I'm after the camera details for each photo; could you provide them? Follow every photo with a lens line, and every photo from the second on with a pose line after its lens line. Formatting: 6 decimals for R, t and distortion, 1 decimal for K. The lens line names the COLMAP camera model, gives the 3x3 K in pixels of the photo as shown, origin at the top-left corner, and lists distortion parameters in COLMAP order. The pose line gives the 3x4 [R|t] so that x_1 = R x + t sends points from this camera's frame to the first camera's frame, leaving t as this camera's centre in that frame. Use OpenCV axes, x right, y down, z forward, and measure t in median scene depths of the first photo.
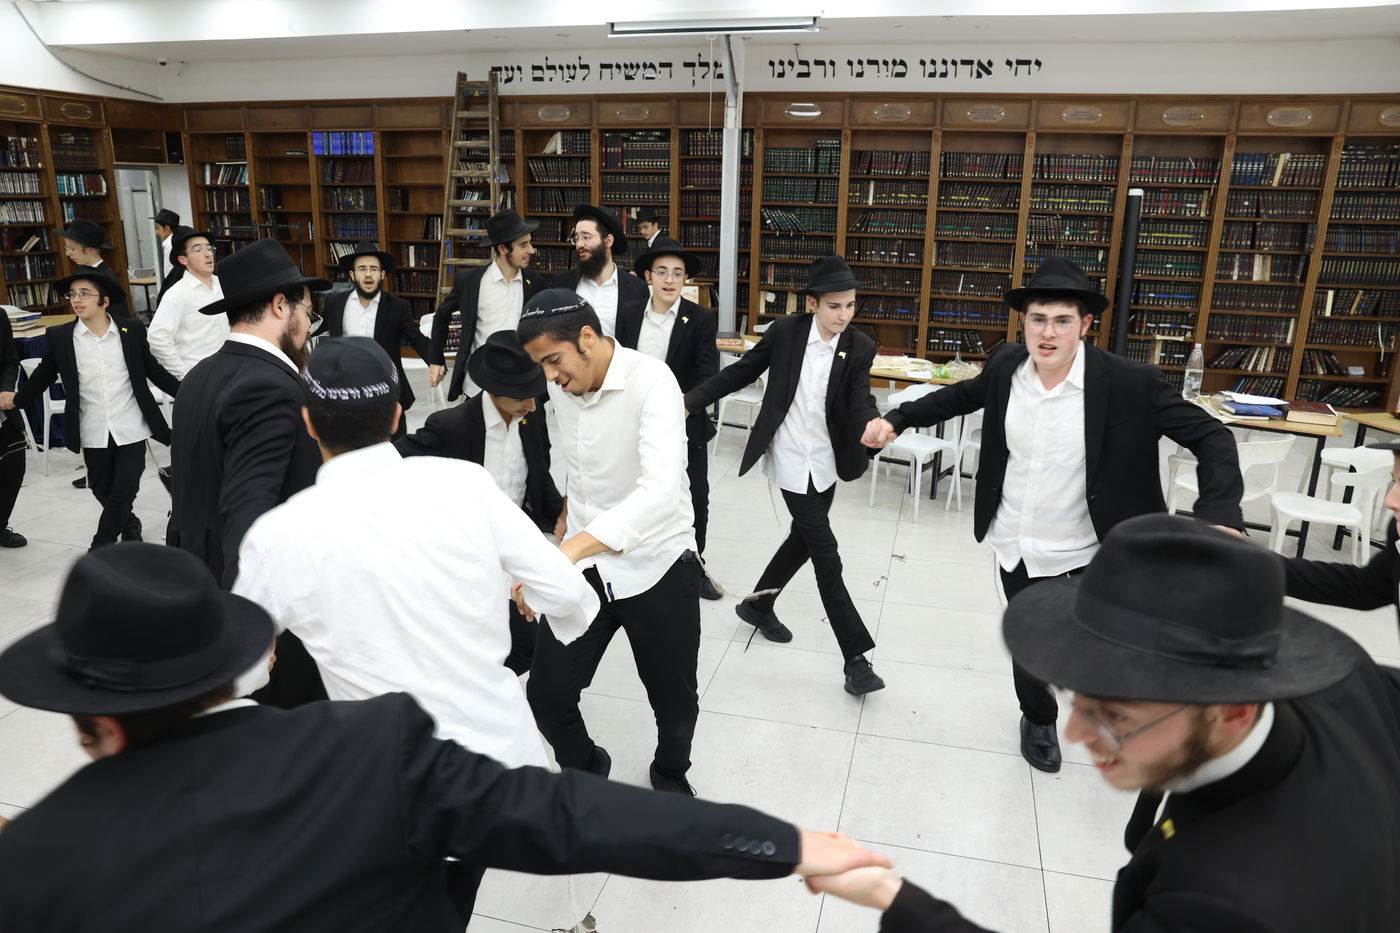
lens RADIAL K [[963.0, 0, 694.0], [0, 963.0, 447.9], [0, 0, 1]] dist [-0.104316, 0.092081]
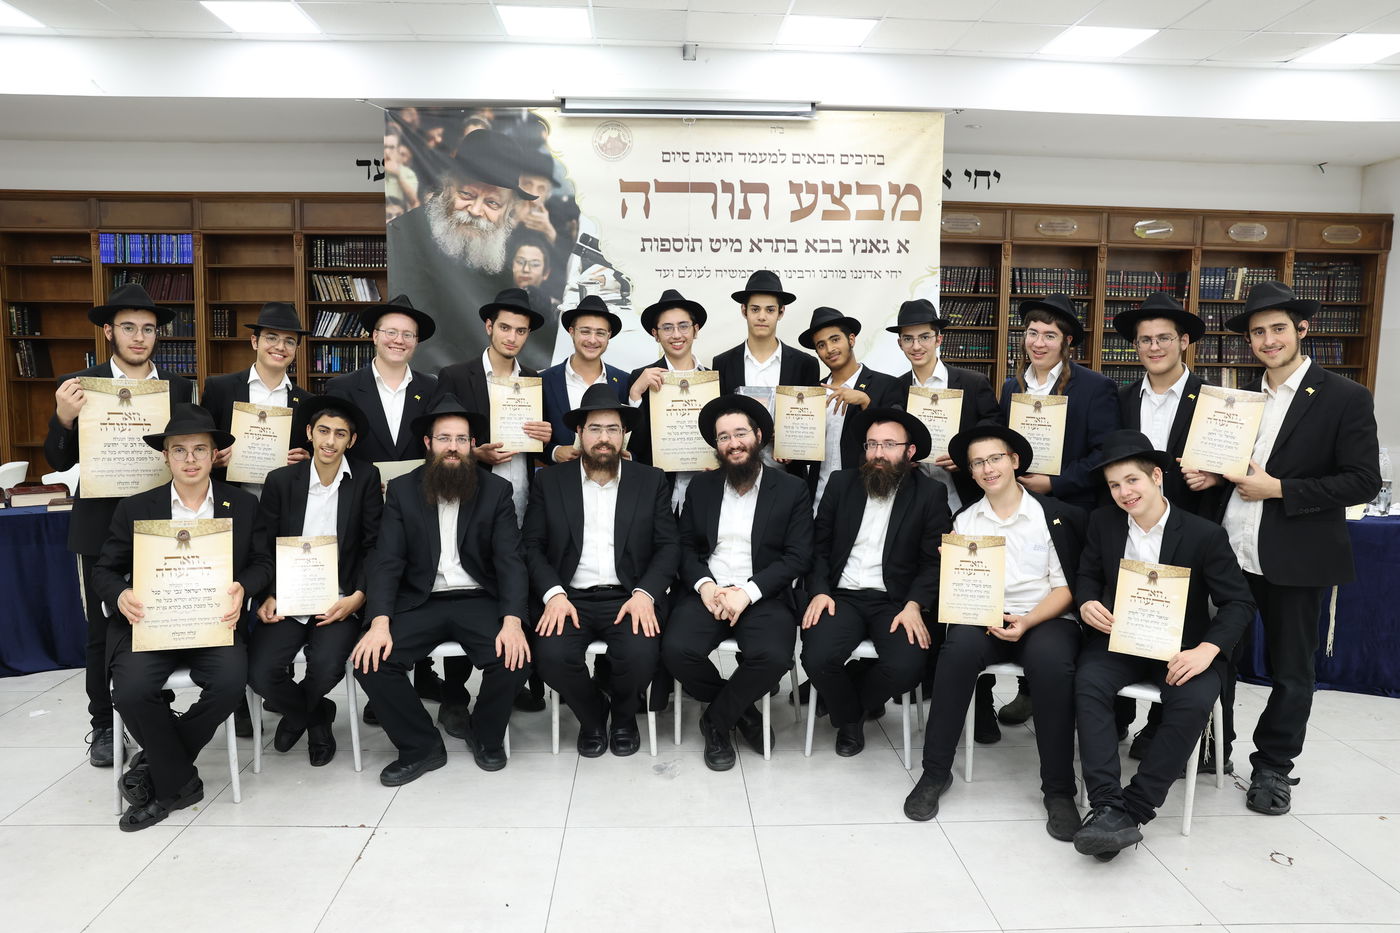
lens RADIAL K [[963.0, 0, 694.0], [0, 963.0, 447.9], [0, 0, 1]] dist [-0.104316, 0.092081]
pose [[0.956443, -0.035070, 0.289804, -0.216319], [0.080661, 0.985856, -0.146905, -0.024495], [-0.280553, 0.163882, 0.945744, 0.238544]]
